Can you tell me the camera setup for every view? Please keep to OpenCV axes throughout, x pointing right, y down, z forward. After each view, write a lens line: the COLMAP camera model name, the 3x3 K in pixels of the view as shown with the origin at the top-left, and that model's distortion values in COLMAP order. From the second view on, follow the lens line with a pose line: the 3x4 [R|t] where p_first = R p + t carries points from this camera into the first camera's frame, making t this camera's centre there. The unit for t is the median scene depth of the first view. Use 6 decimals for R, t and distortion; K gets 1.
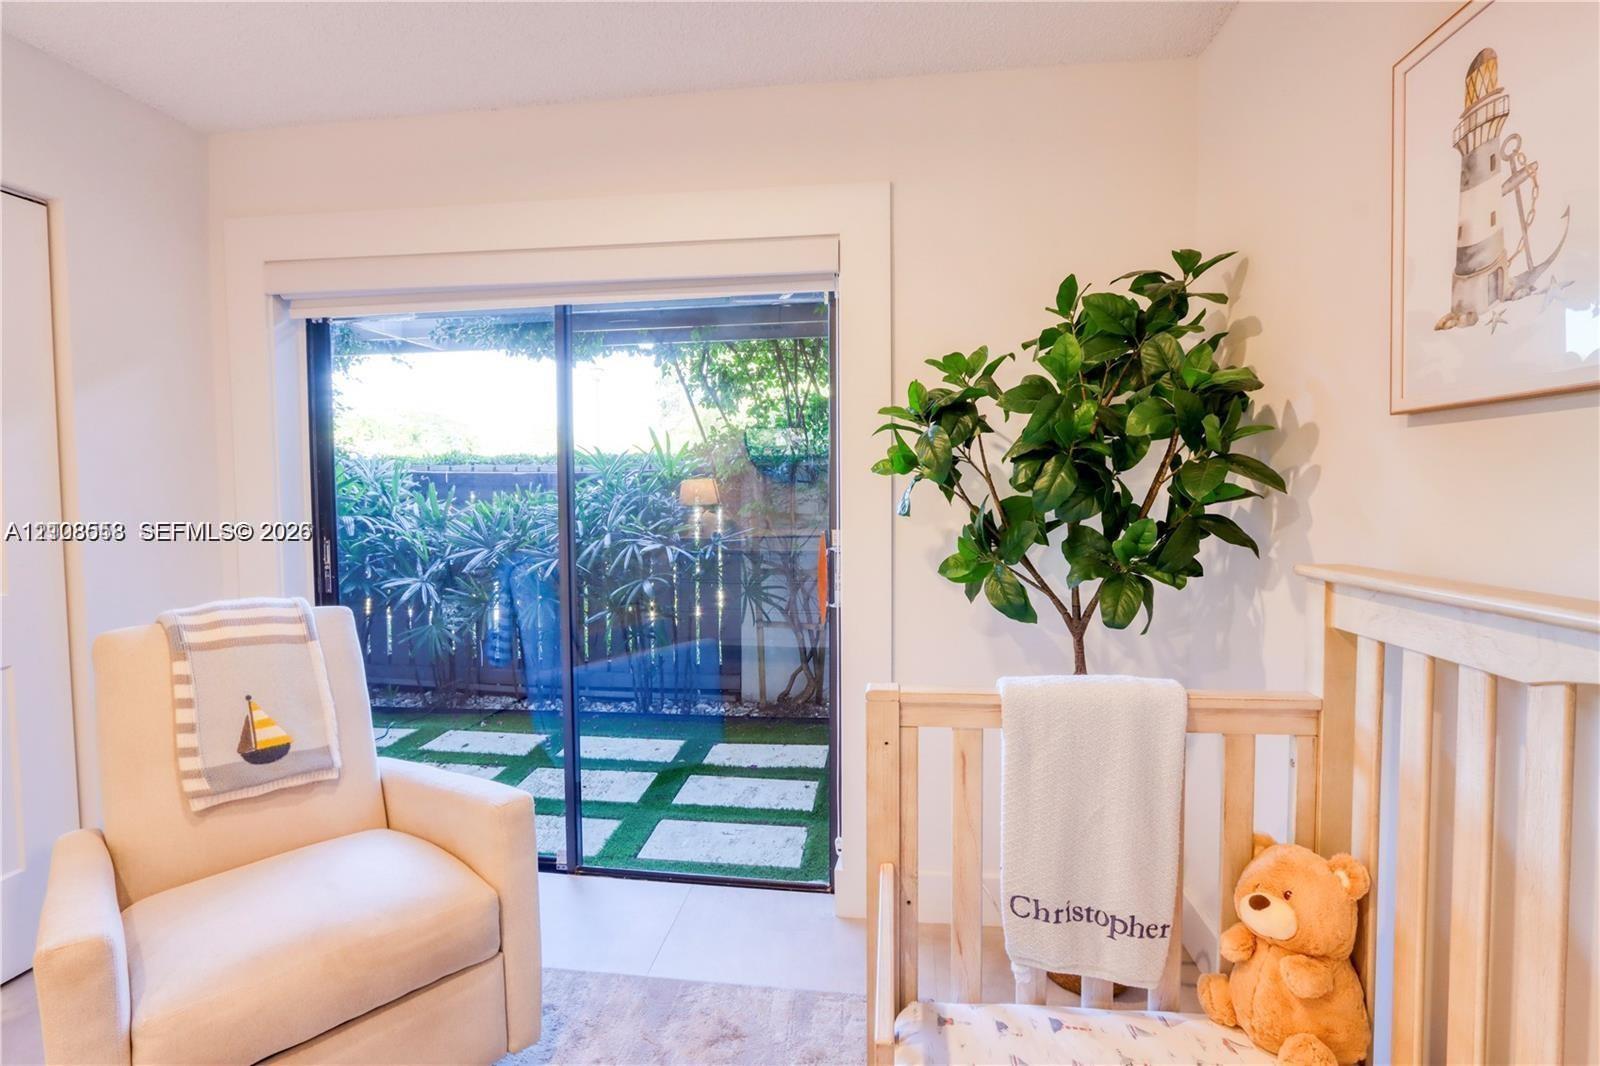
lens RADIAL K [[756.9, 0, 800.0], [0, 756.9, 533.0], [0, 0, 1]] dist [-0.002009, -0.000178]
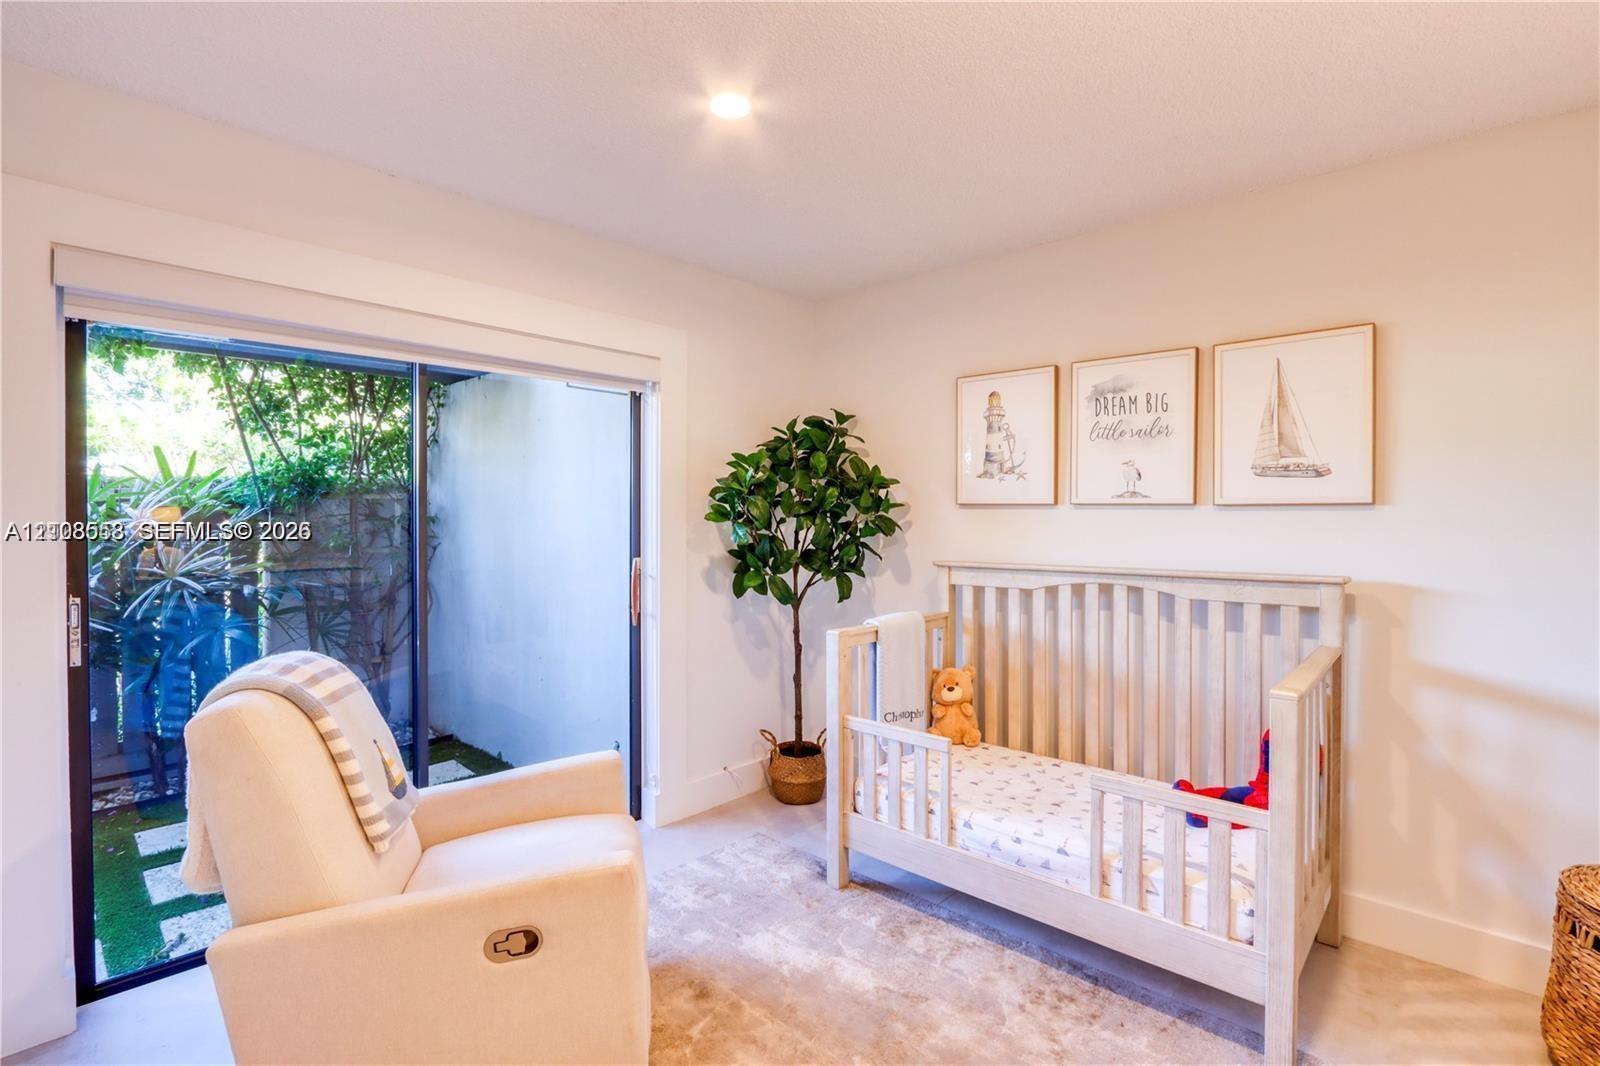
lens RADIAL K [[750.4, 0, 800.0], [0, 750.4, 533.0], [0, 0, 1]] dist [-0.058062, -0.000021]
pose [[0.585305, -0.003966, 0.810803, -1.771389], [0.033119, 0.999270, -0.019020, -0.021337], [-0.810136, 0.037985, 0.585010, -0.112649]]
